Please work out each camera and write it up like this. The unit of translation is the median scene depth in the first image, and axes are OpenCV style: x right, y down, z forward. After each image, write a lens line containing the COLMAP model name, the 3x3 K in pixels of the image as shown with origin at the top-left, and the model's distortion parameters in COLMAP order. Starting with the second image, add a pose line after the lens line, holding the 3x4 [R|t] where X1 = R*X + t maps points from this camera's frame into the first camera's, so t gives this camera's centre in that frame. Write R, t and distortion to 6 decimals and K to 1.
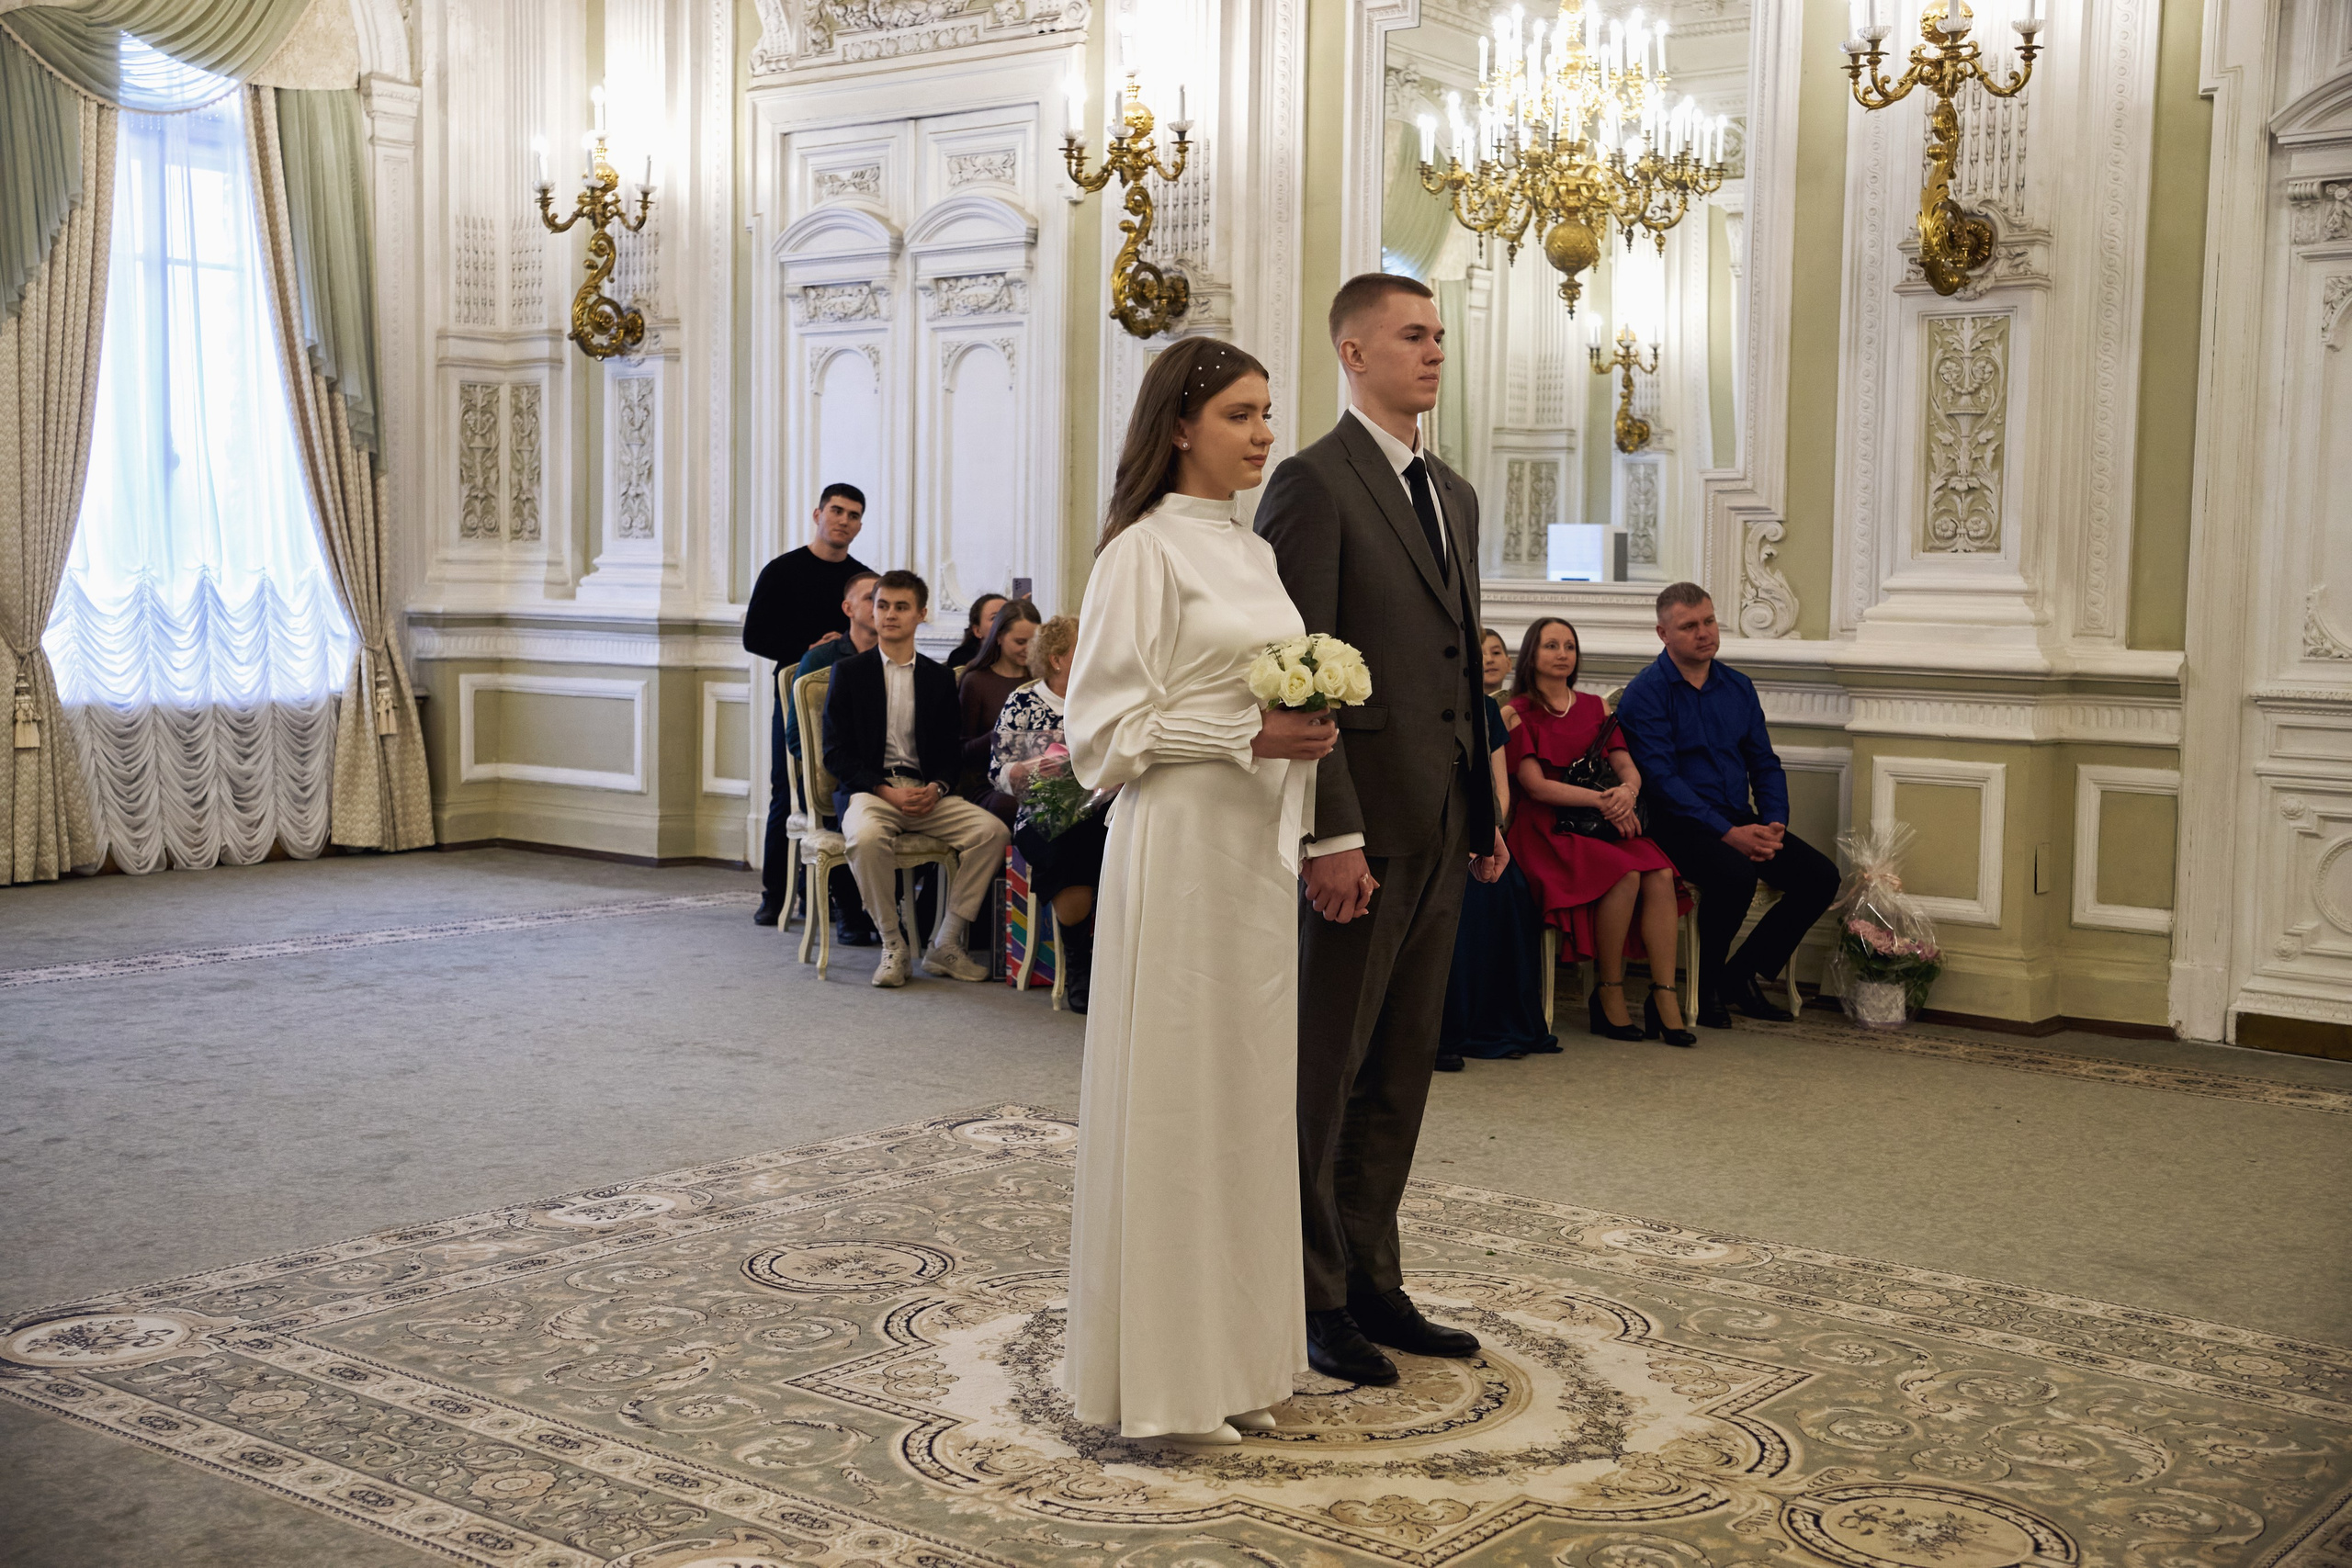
lens RADIAL K [[2668.1, 0, 1178.1], [0, 2668.1, 690.5], [0, 0, 1]] dist [0.052653, 0.000000]
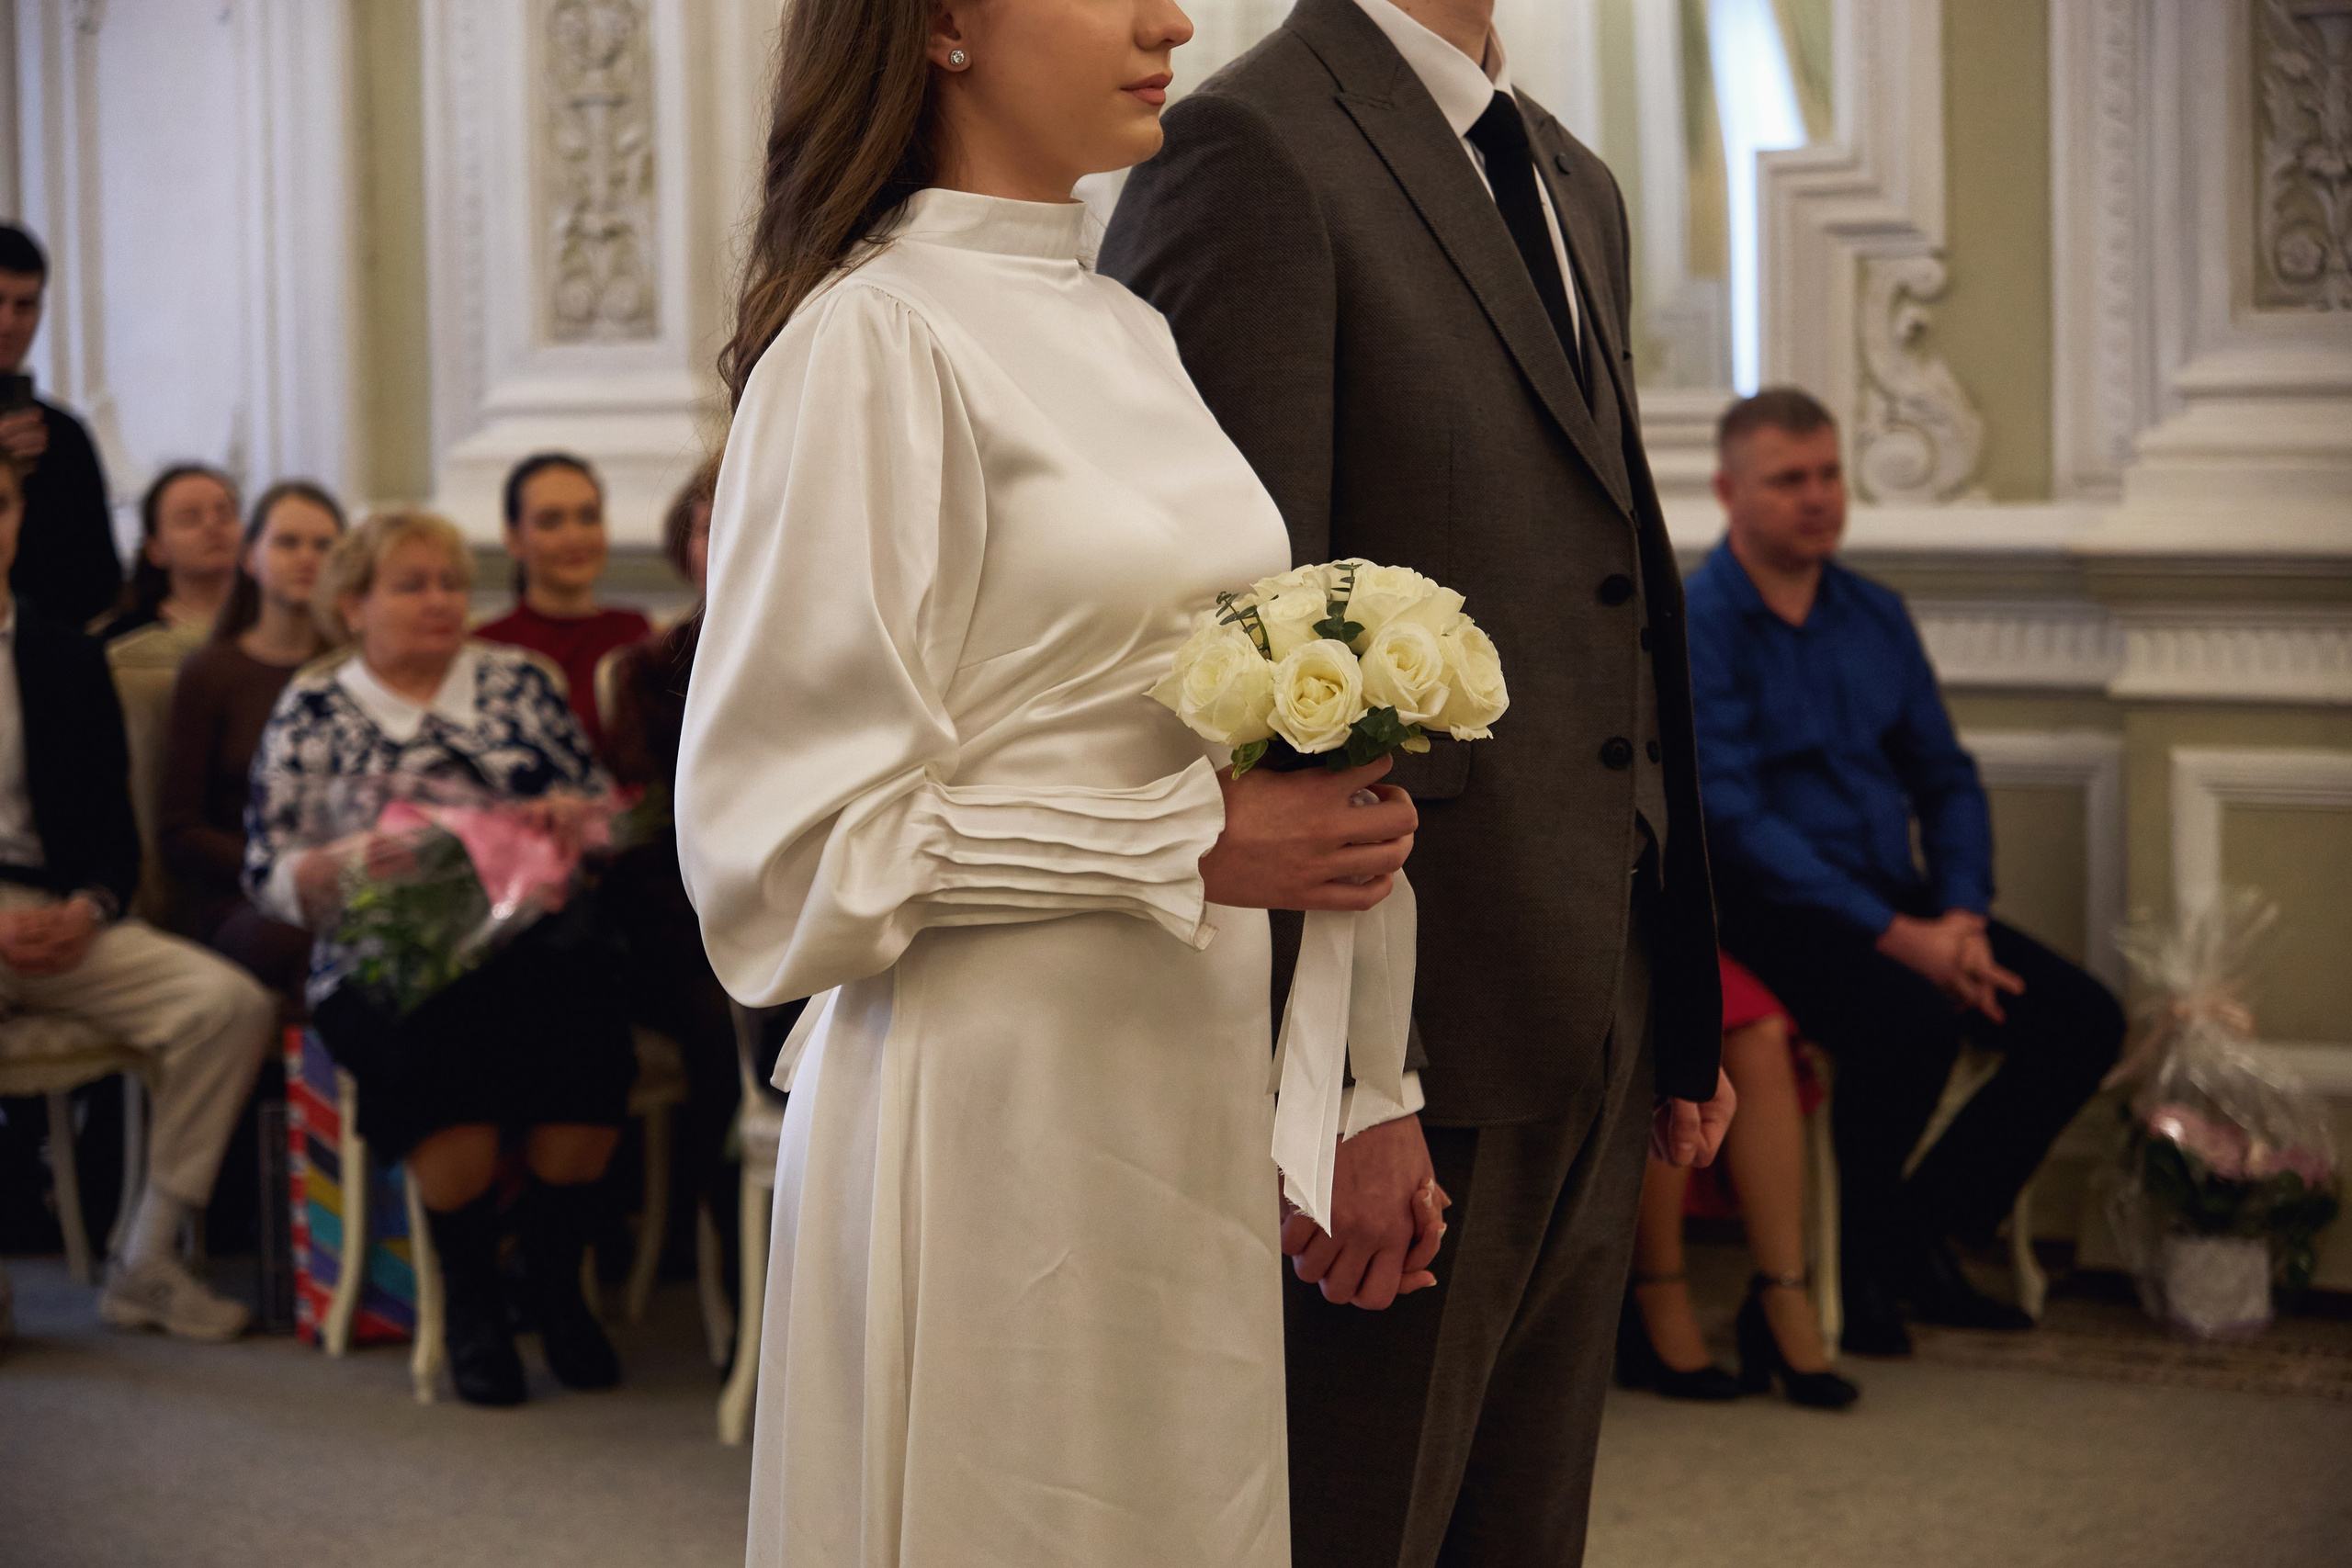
lens RADIAL K [[5062.5, 0, 1157.0], [0, 5062.5, 702.6], [0, 0, 1]] dist [-0.014748, 0.000000]
pose [[0.989715, -0.040940, 0.137070, -0.035922], [0.038589, 0.999060, 0.019766, -0.008125], [-0.137751, -0.014273, 0.990364, 0.153860]]
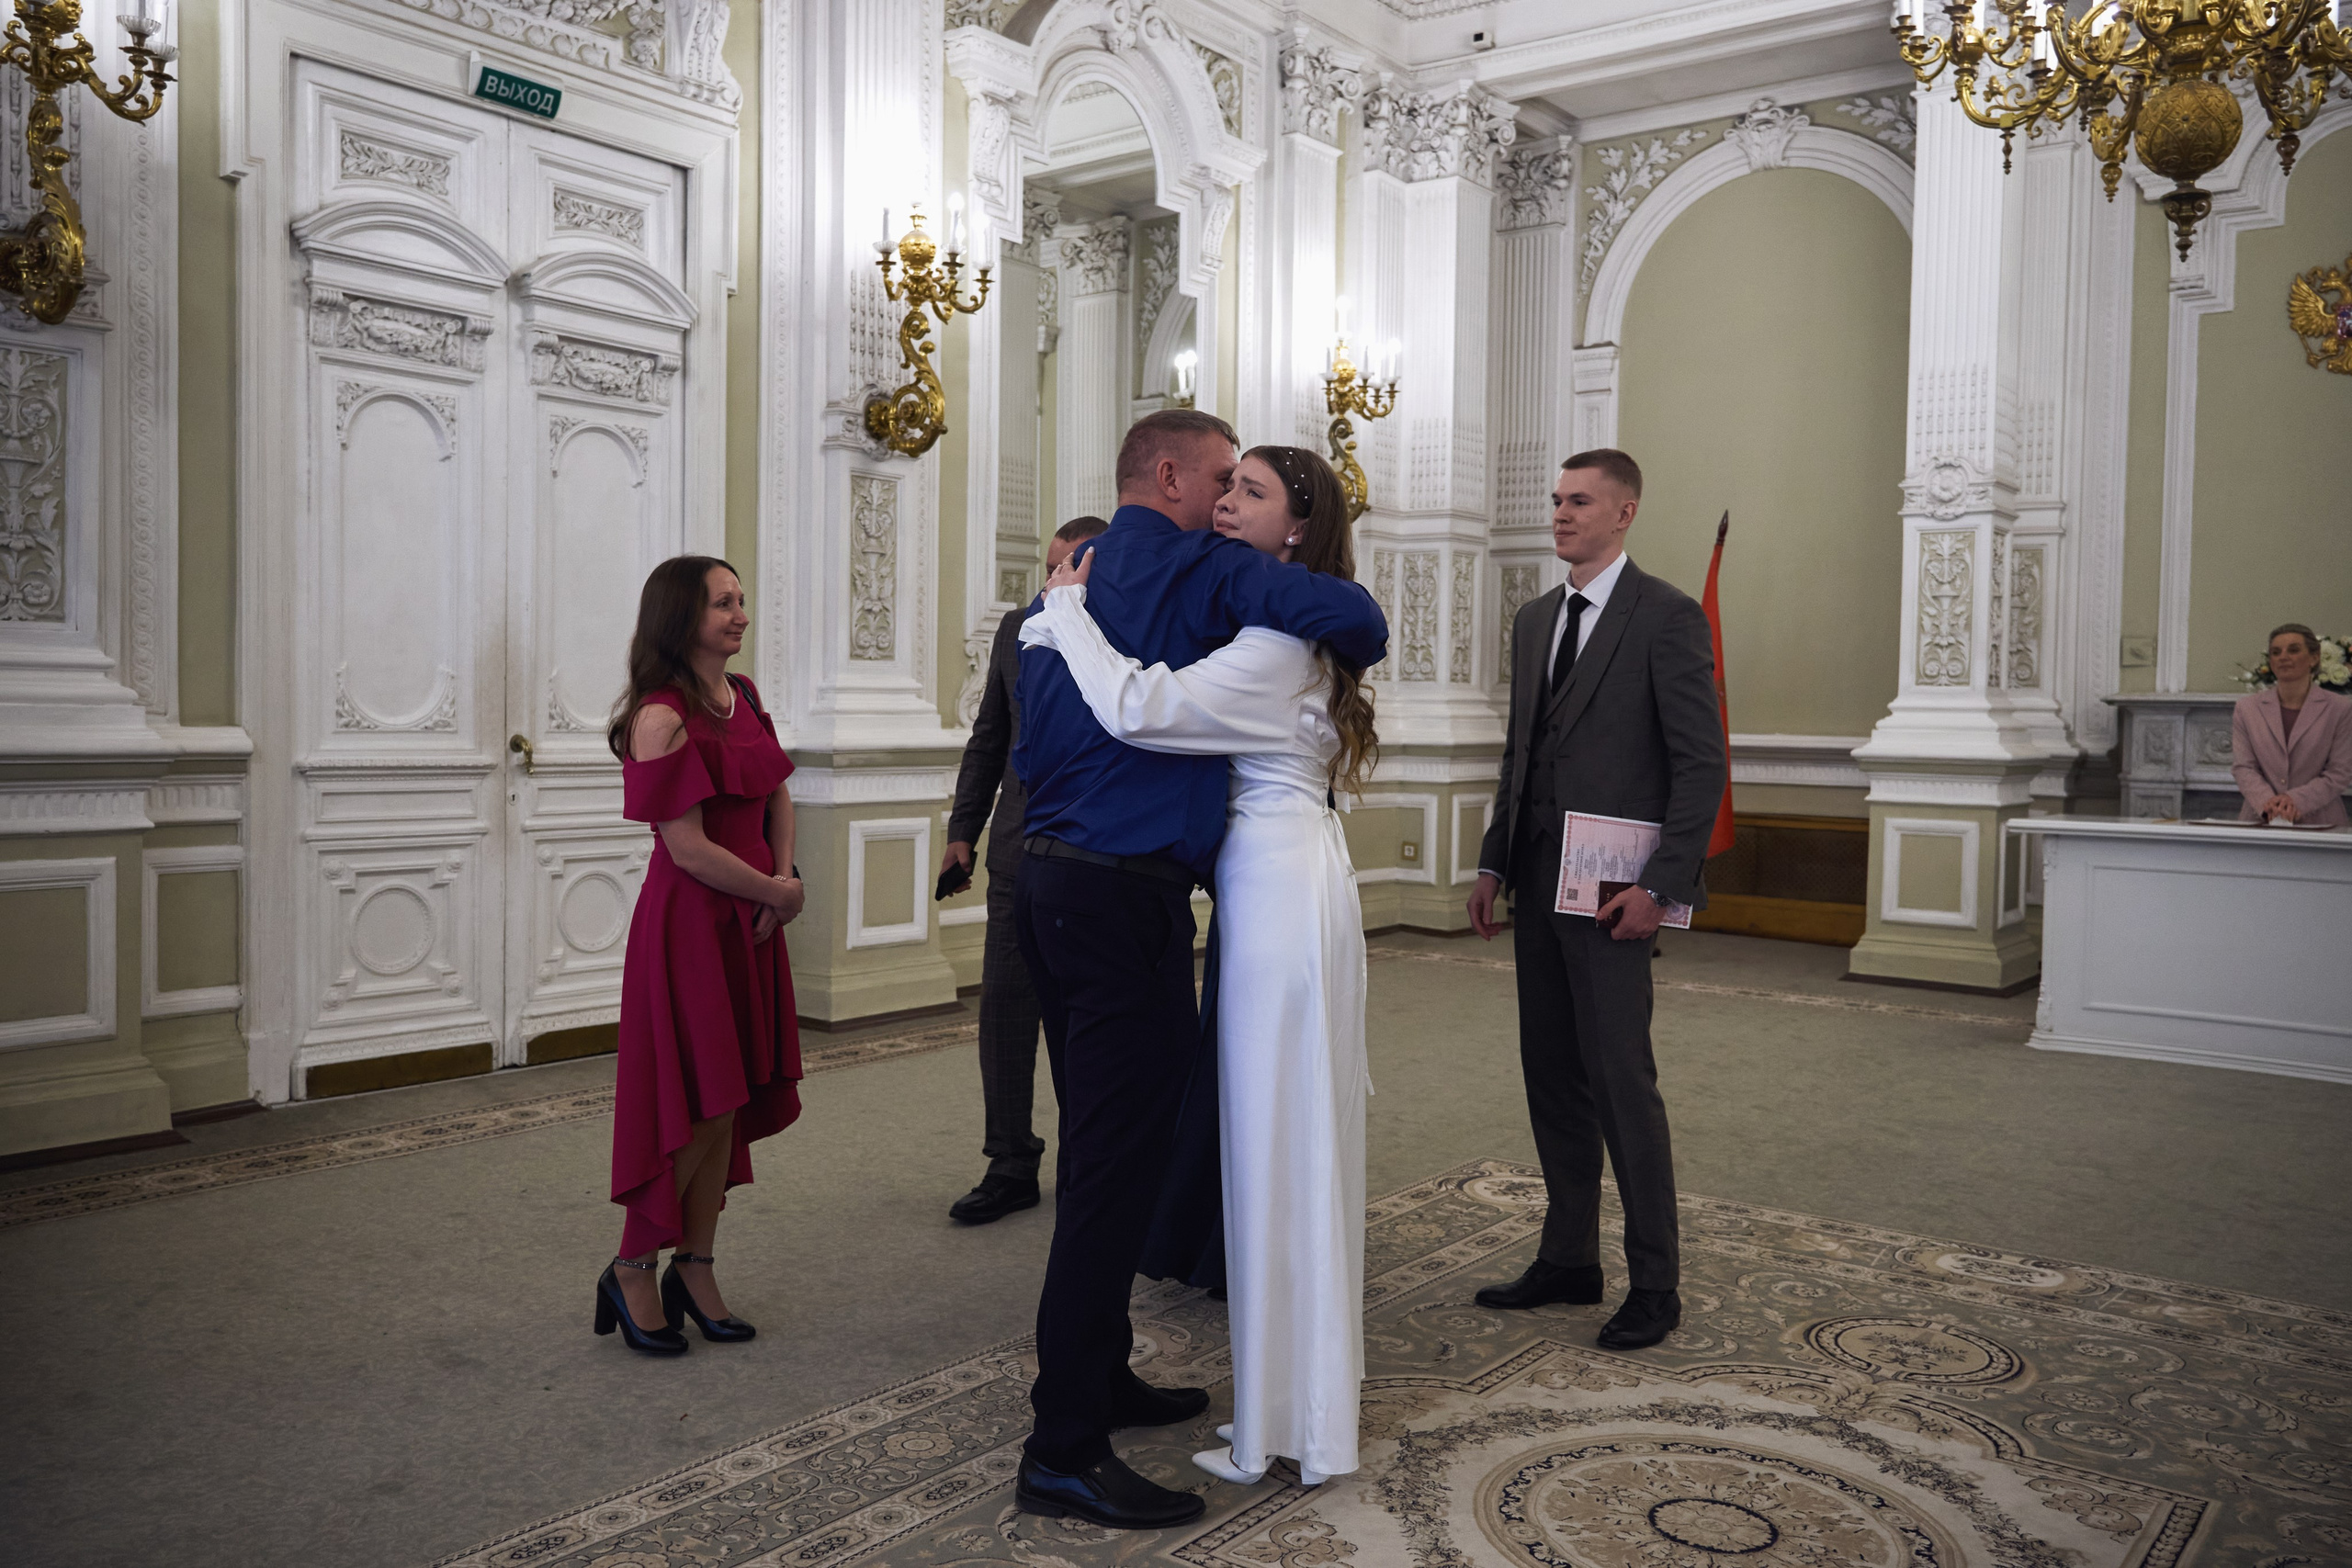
lens RADIAL K [[1890.9, 0, 1181.7], [0, 1890.9, 764.0], [0, 0, 1]] dist [0.013830, -0.005180]
pose [[-0.011163, -0.053384, 0.998512, -0.331007], [0.019070, 0.998381, 0.053590, -0.031084], [-0.999756, 0.019640, -0.010127, 0.633167]]
